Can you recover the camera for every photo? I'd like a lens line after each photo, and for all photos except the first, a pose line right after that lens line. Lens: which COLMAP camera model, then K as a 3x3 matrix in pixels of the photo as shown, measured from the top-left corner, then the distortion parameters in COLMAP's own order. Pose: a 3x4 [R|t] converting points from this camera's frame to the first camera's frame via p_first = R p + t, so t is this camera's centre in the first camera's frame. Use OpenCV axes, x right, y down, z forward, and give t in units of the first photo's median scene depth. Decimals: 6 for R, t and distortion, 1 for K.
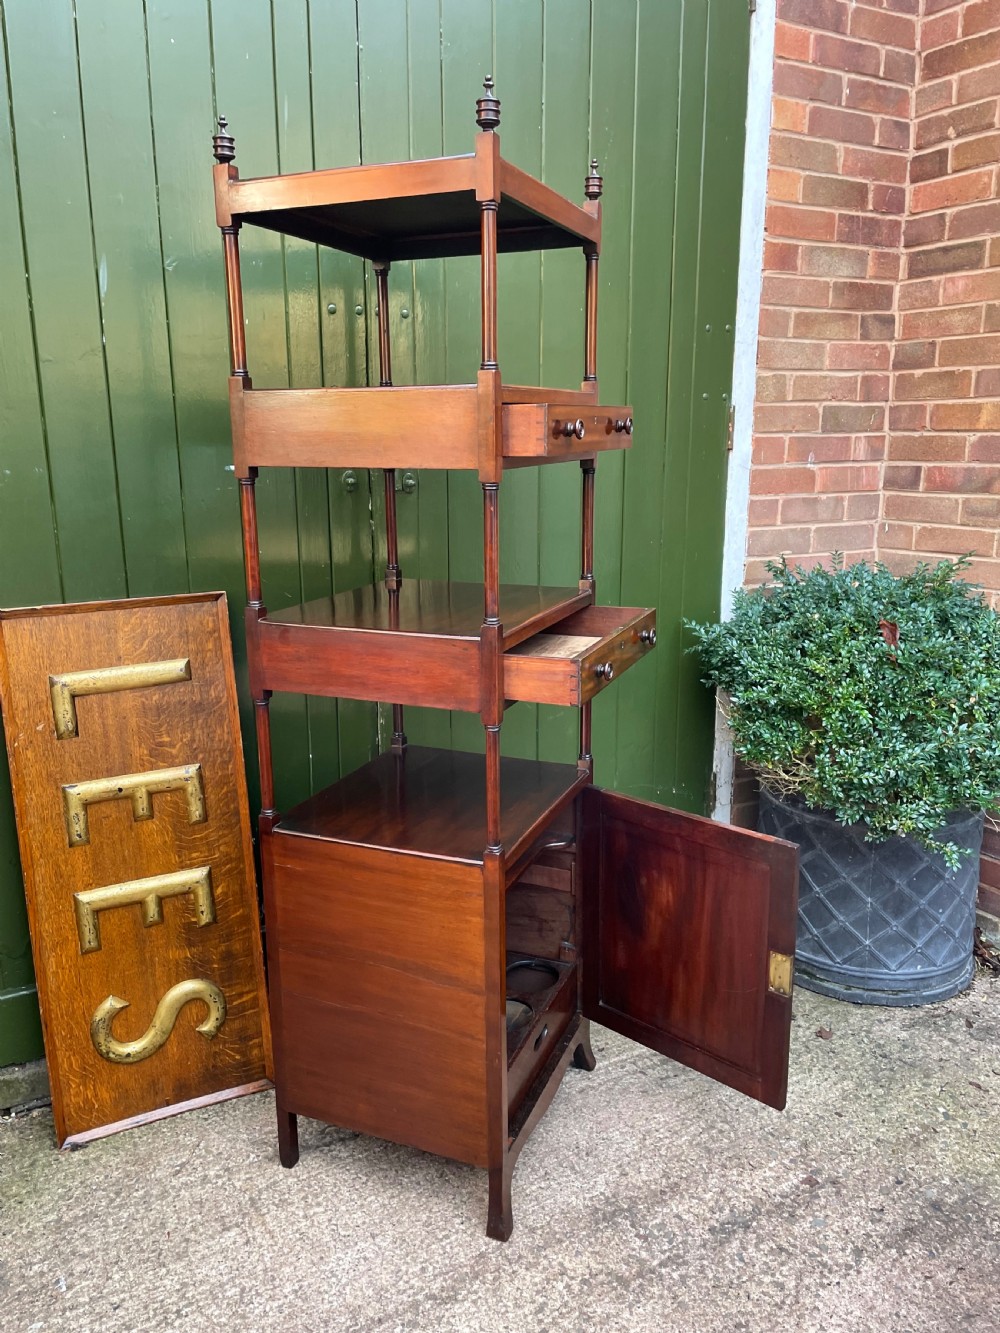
lens RADIAL K [[1009.8, 0, 496.3], [0, 1009.8, 664.7], [0, 0, 1]] dist [0.085353, -0.112944]
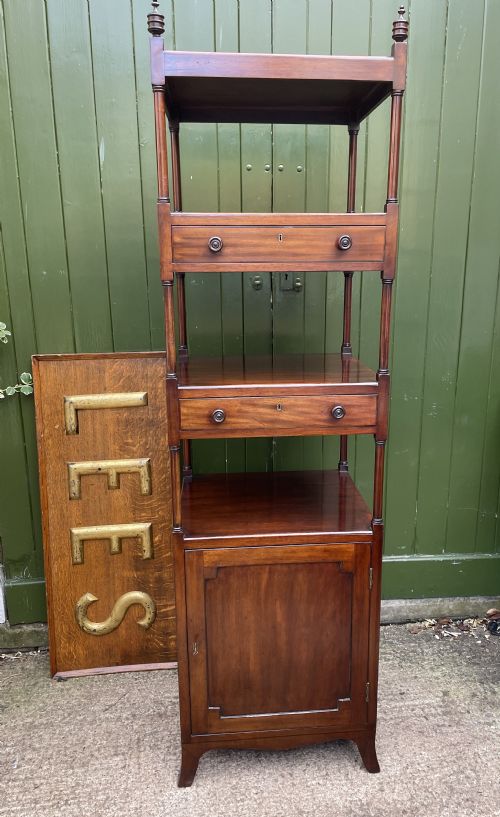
lens RADIAL K [[621.2, 0, 273.5], [0, 621.2, 408.2], [0, 0, 1]] dist [0.083641, -0.107583]
pose [[0.941530, 0.084812, -0.326079, 0.210558], [-0.080593, 0.996396, 0.026453, -0.023438], [0.327147, 0.001373, 0.944972, 0.143439]]
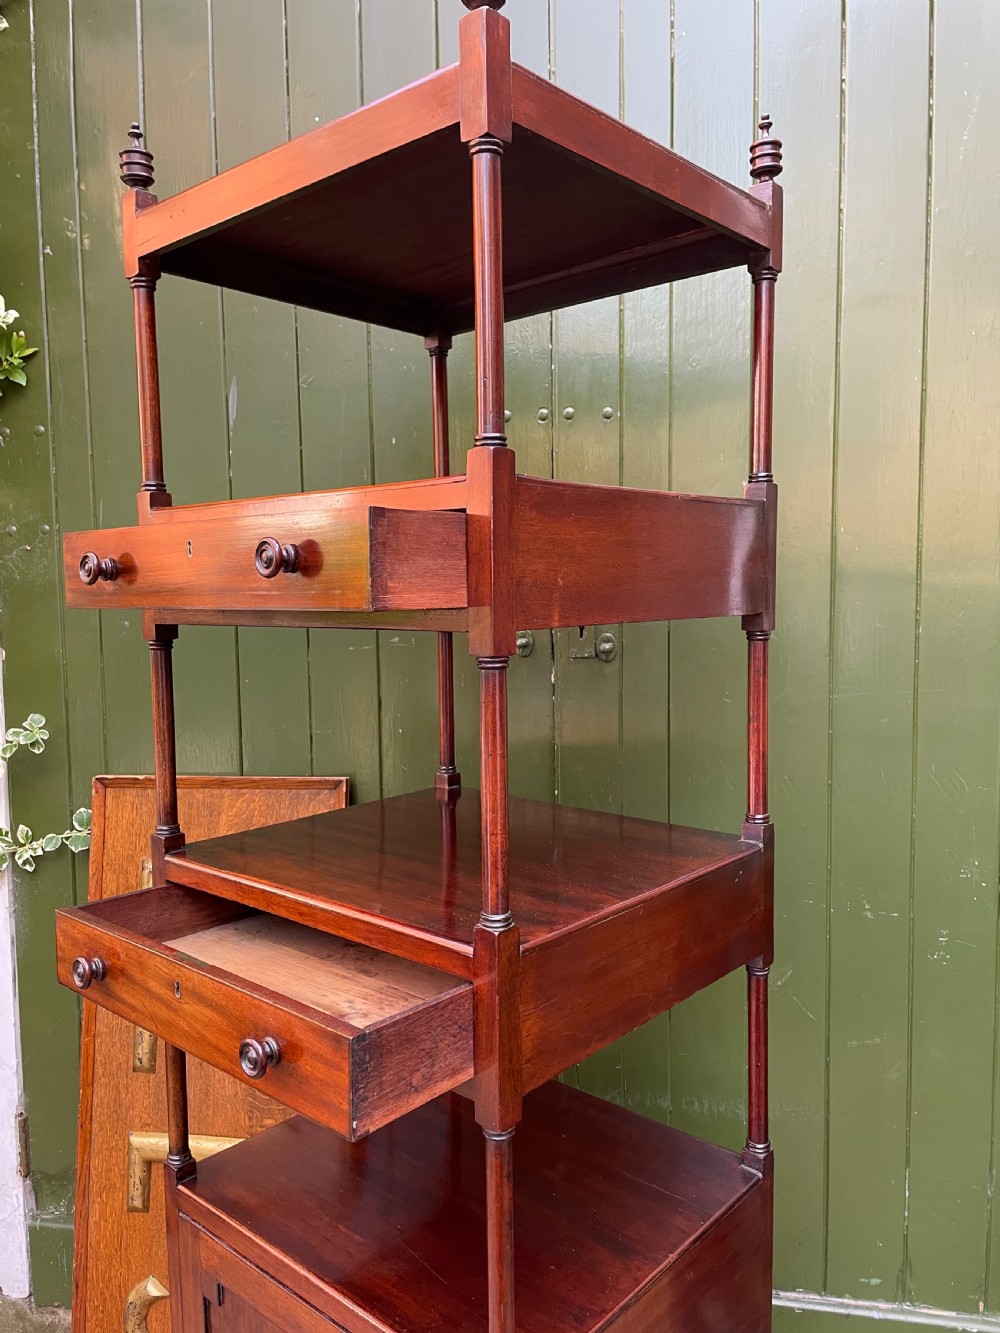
lens RADIAL K [[1009.8, 0, 507.0], [0, 1009.8, 663.3], [0, 0, 1]] dist [0.085353, -0.112944]
pose [[0.804450, 0.042414, -0.592504, 0.294715], [-0.131268, 0.985482, -0.107679, -0.094343], [0.579335, 0.164399, 0.798338, 0.453640]]
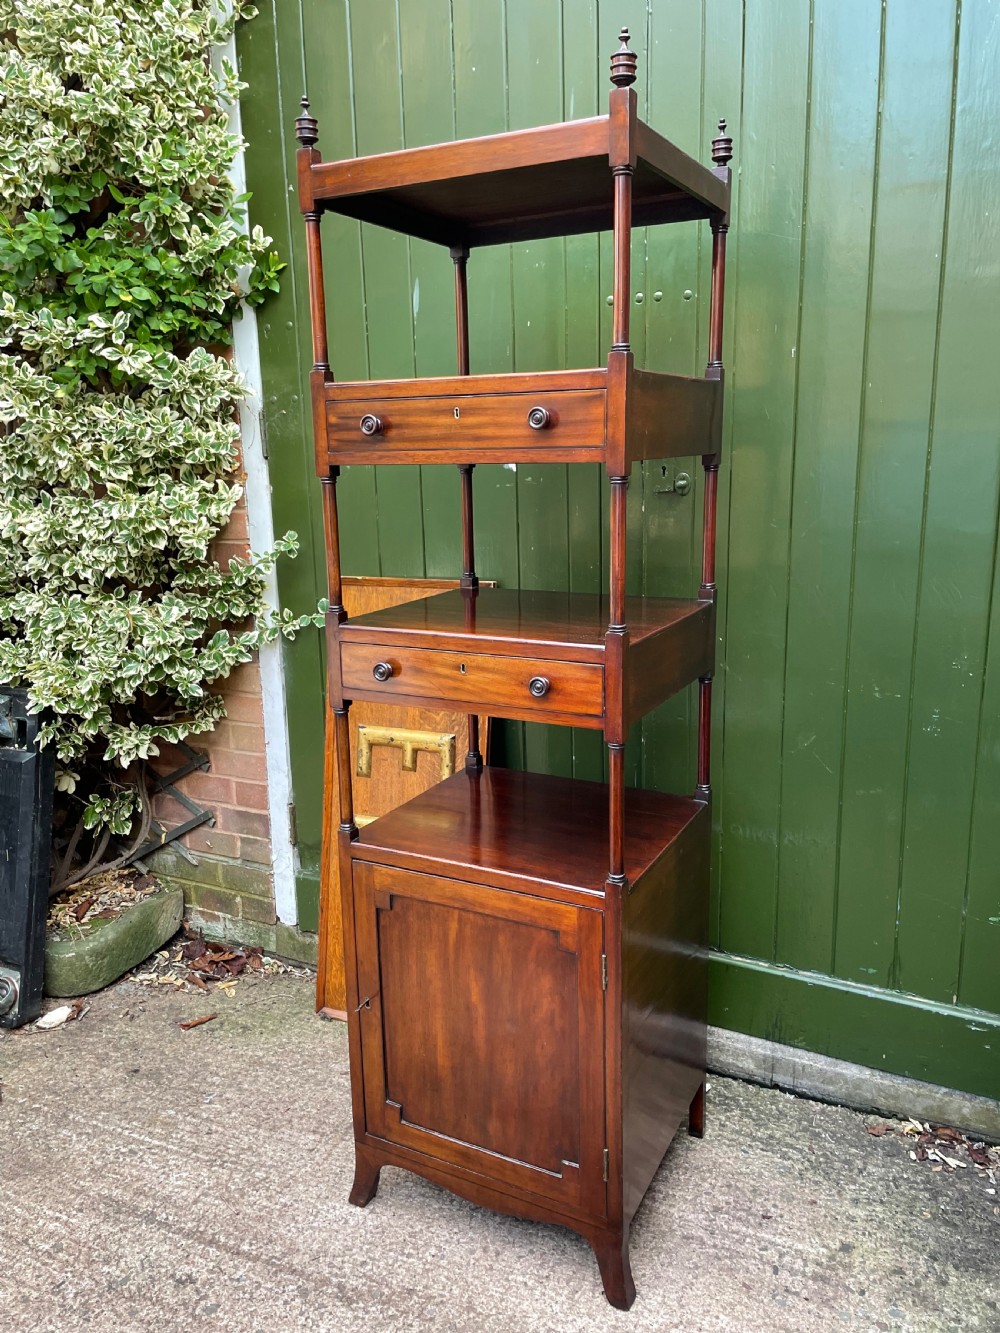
lens RADIAL K [[1009.8, 0, 504.4], [0, 1009.8, 658.6], [0, 0, 1]] dist [0.085353, -0.112944]
pose [[0.611746, 0.160380, -0.774625, 0.588885], [-0.165304, 0.983531, 0.073087, -0.074174], [0.773590, 0.083338, 0.628183, 0.362403]]
